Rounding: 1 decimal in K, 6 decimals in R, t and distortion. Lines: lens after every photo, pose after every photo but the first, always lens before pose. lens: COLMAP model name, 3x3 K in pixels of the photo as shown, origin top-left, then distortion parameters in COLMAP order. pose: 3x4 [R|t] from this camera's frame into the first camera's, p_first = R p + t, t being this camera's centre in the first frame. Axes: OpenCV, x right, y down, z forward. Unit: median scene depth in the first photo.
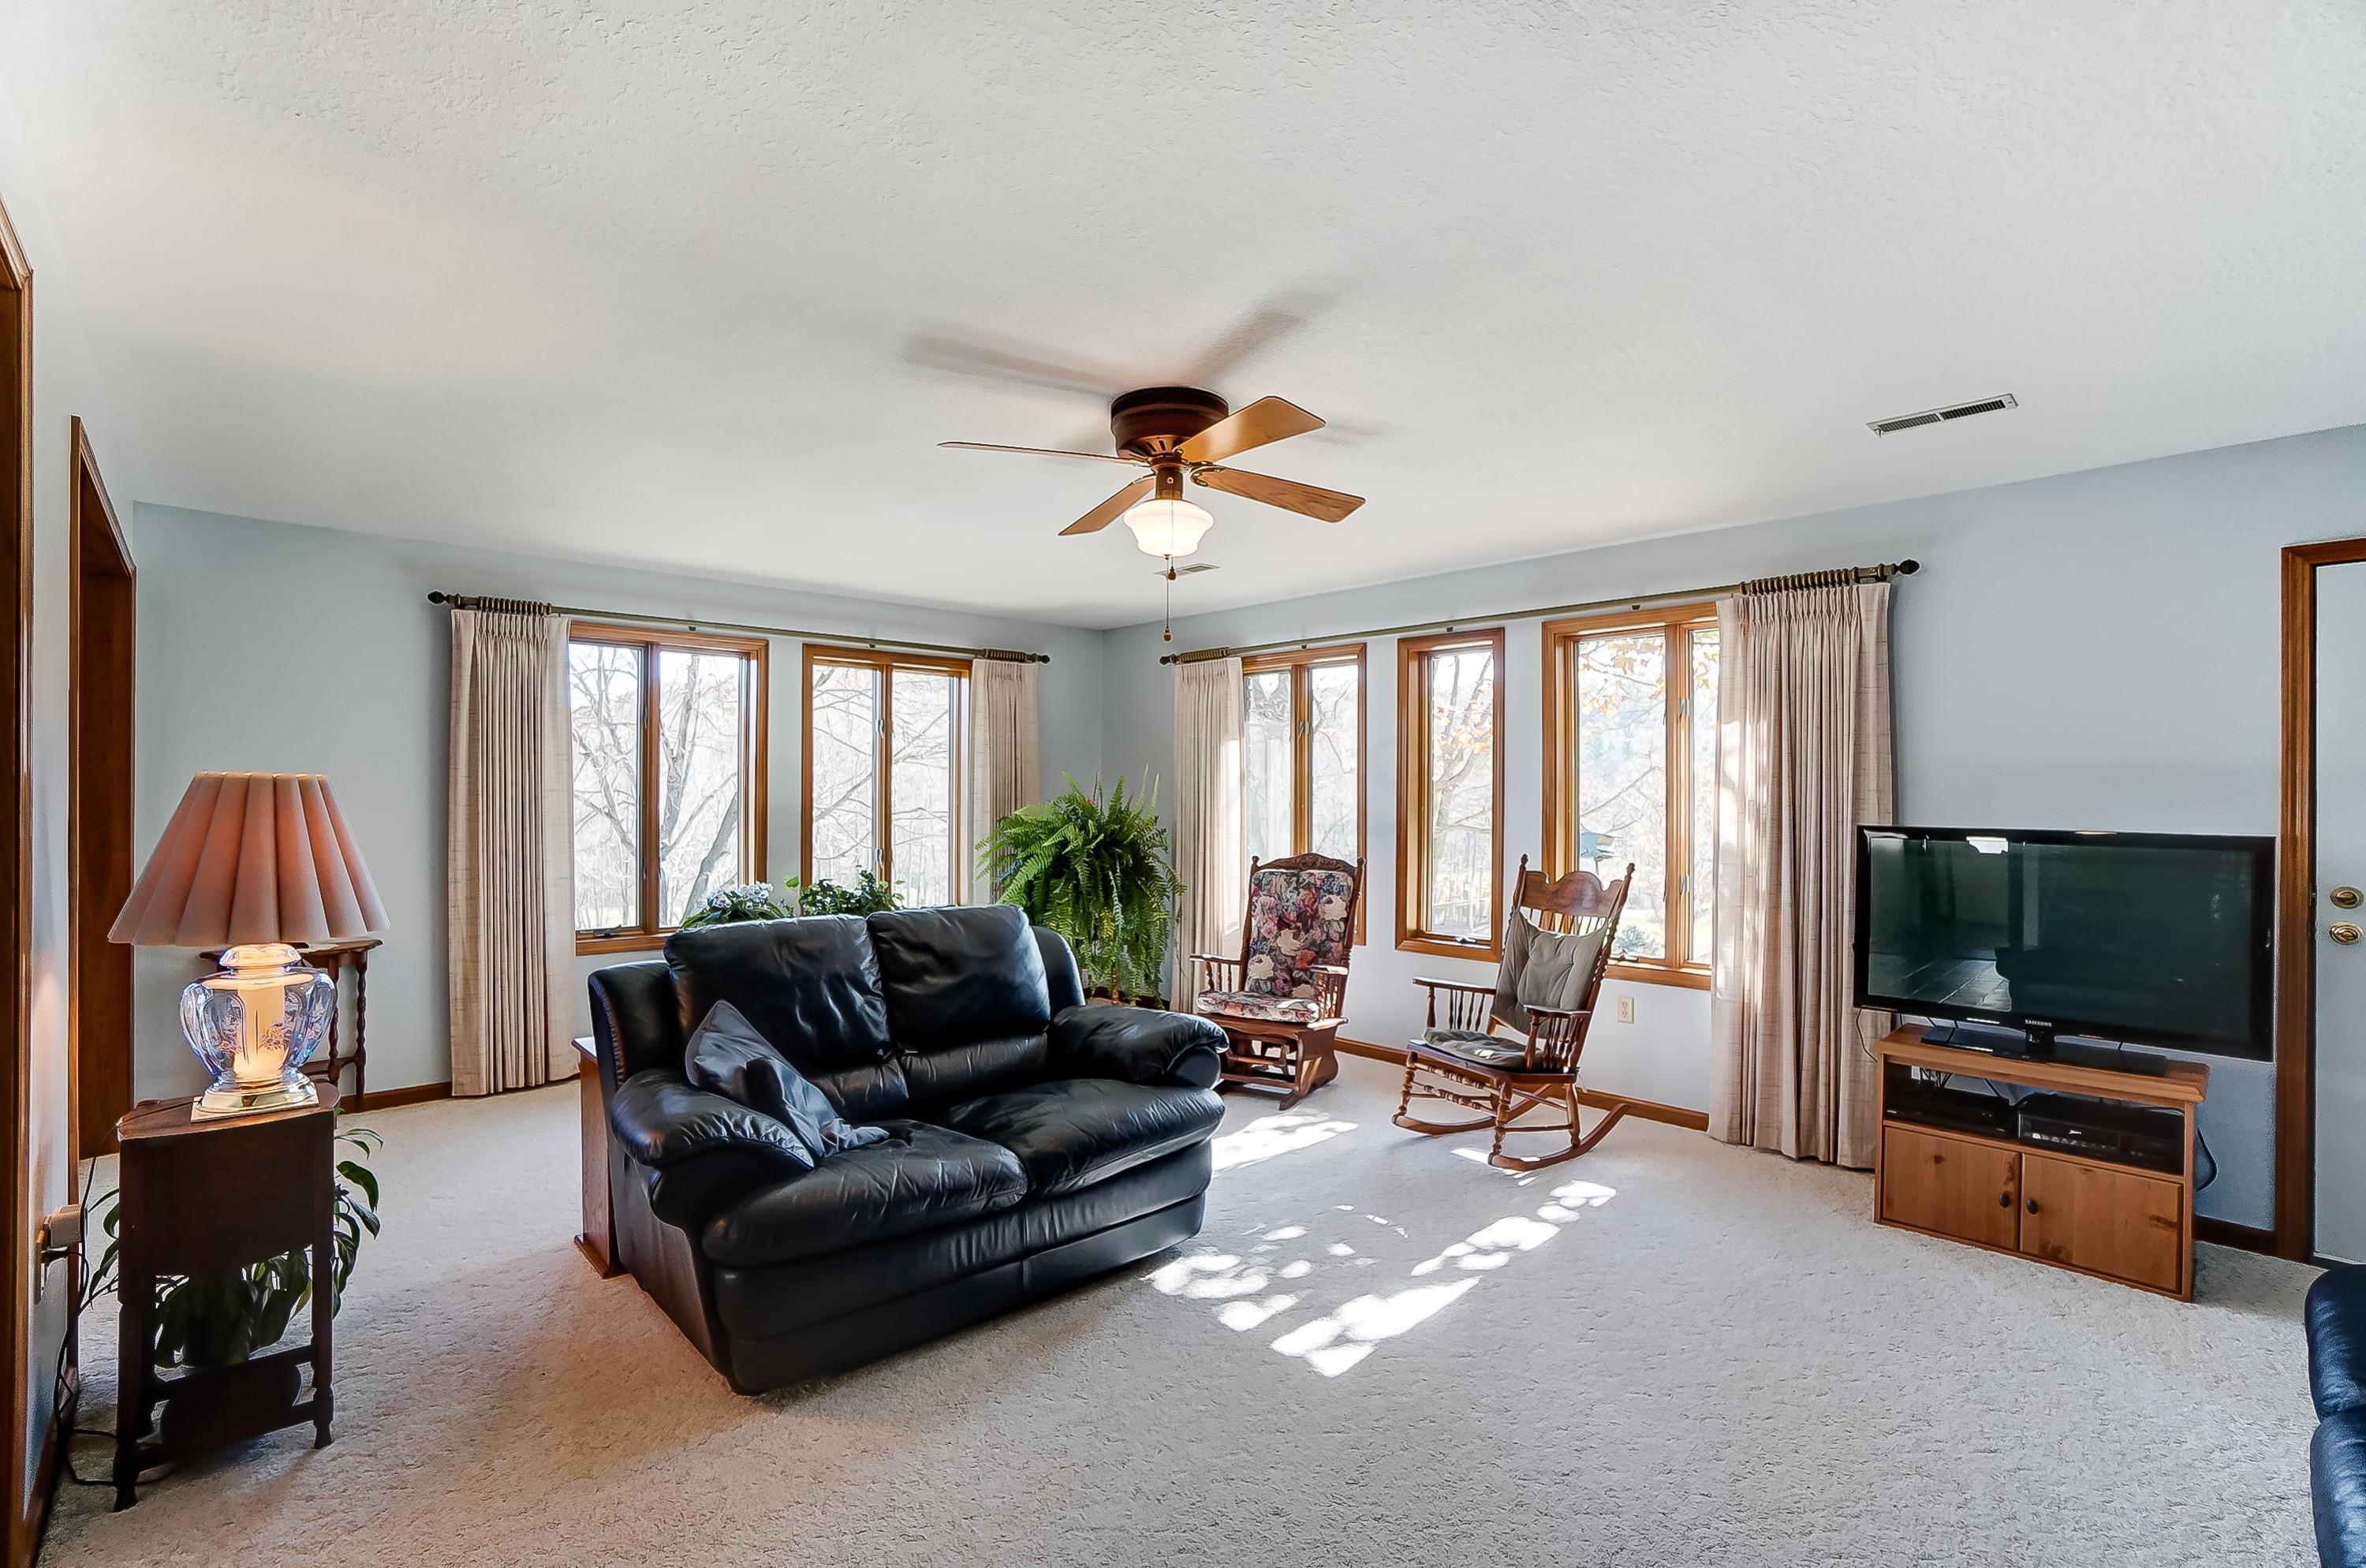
lens RADIAL K [[1045.0, 0, 1189.7], [0, 1045.0, 780.7], [0, 0, 1]] dist [-0.027161, 0.010375]
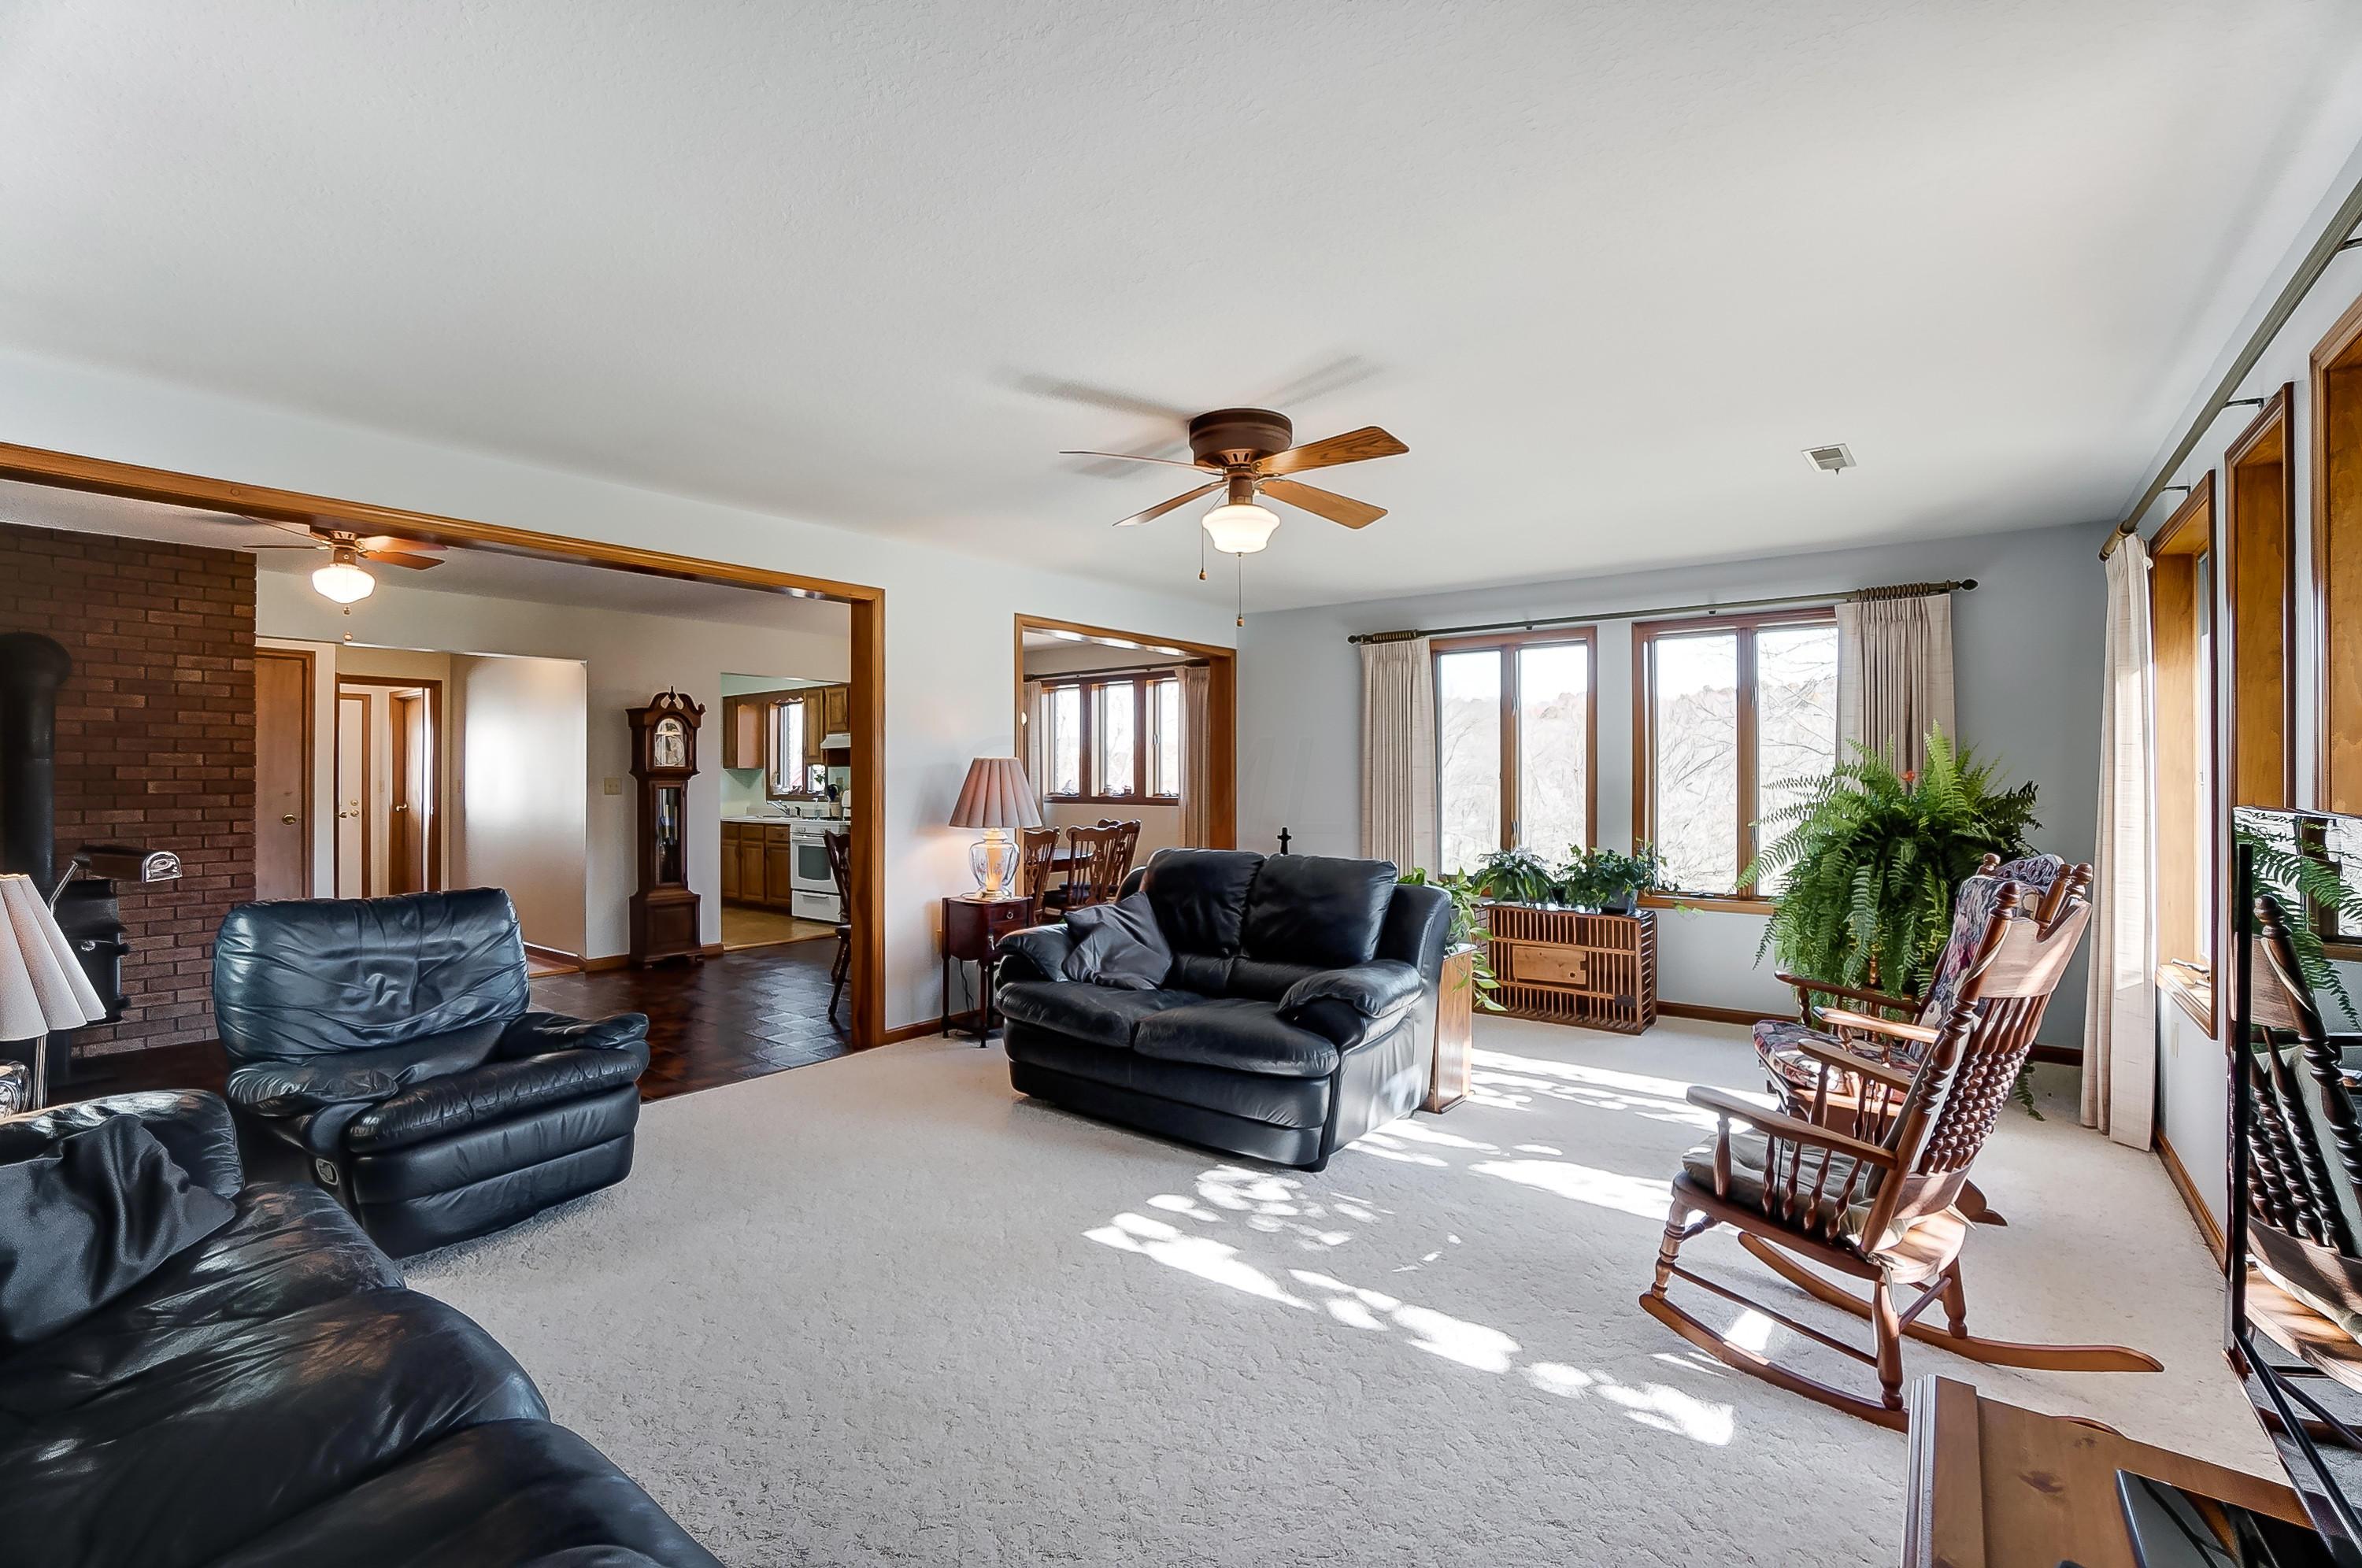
lens RADIAL K [[1043.1, 0, 1193.7], [0, 1043.1, 785.6], [0, 0, 1]] dist [-0.027161, 0.010375]
pose [[0.177331, 0.003782, -0.984144, 0.974123], [0.009852, 0.999936, 0.005618, 0.034317], [0.984102, -0.010692, 0.177282, 0.667546]]
